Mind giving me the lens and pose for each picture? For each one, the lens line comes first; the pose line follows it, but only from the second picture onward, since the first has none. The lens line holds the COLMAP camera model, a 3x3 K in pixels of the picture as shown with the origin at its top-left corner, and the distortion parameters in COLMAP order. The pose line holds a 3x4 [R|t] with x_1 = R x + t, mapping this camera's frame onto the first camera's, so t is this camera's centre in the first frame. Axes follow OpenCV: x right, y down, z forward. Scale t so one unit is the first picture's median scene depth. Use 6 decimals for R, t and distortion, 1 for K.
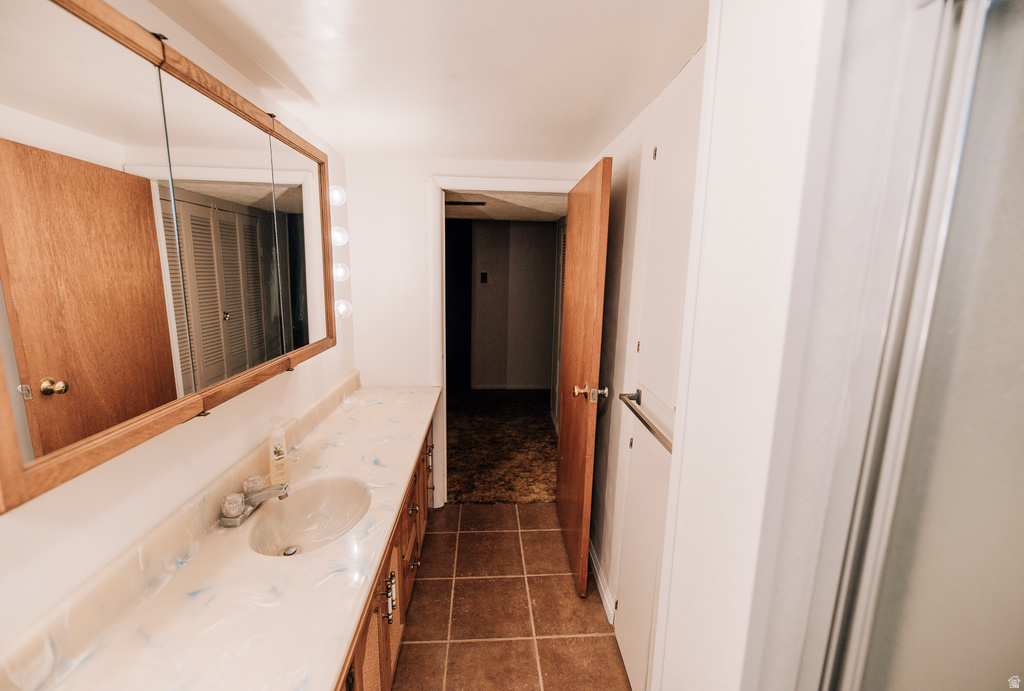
lens RADIAL K [[414.8, 0, 511.4], [0, 414.8, 341.7], [0, 0, 1]] dist [-0.001919, -0.000352]
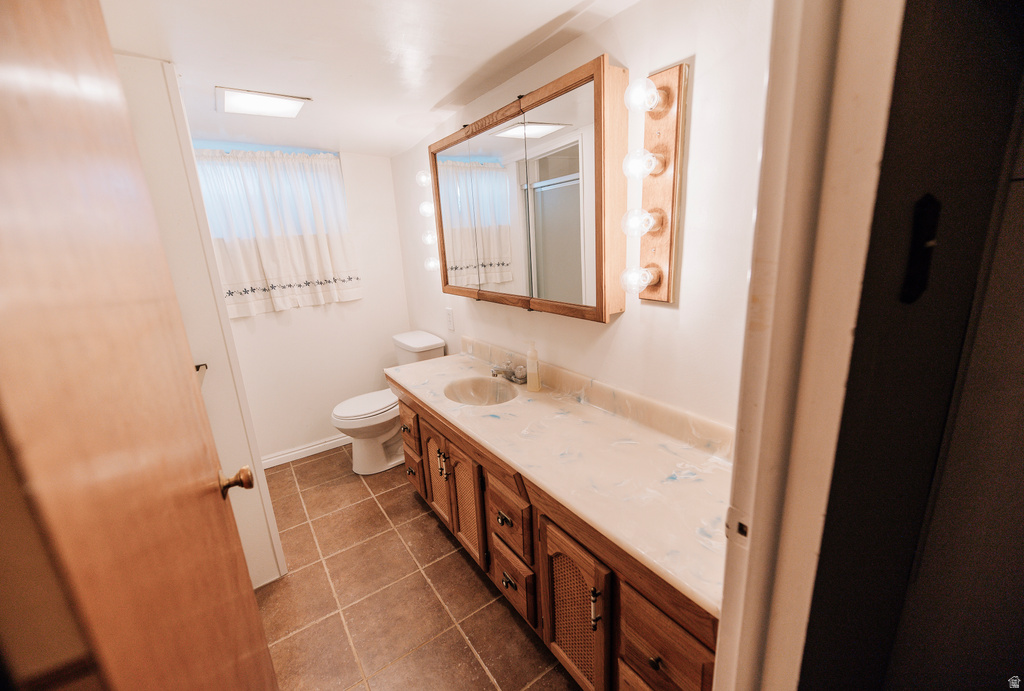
lens RADIAL K [[414.8, 0, 510.5], [0, 414.8, 343.4], [0, 0, 1]] dist [-0.001919, -0.000352]
pose [[-0.857466, 0.155501, -0.490480, 0.122086], [-0.052681, 0.921699, 0.384312, -0.278685], [0.511836, 0.355374, -0.782134, 1.764504]]
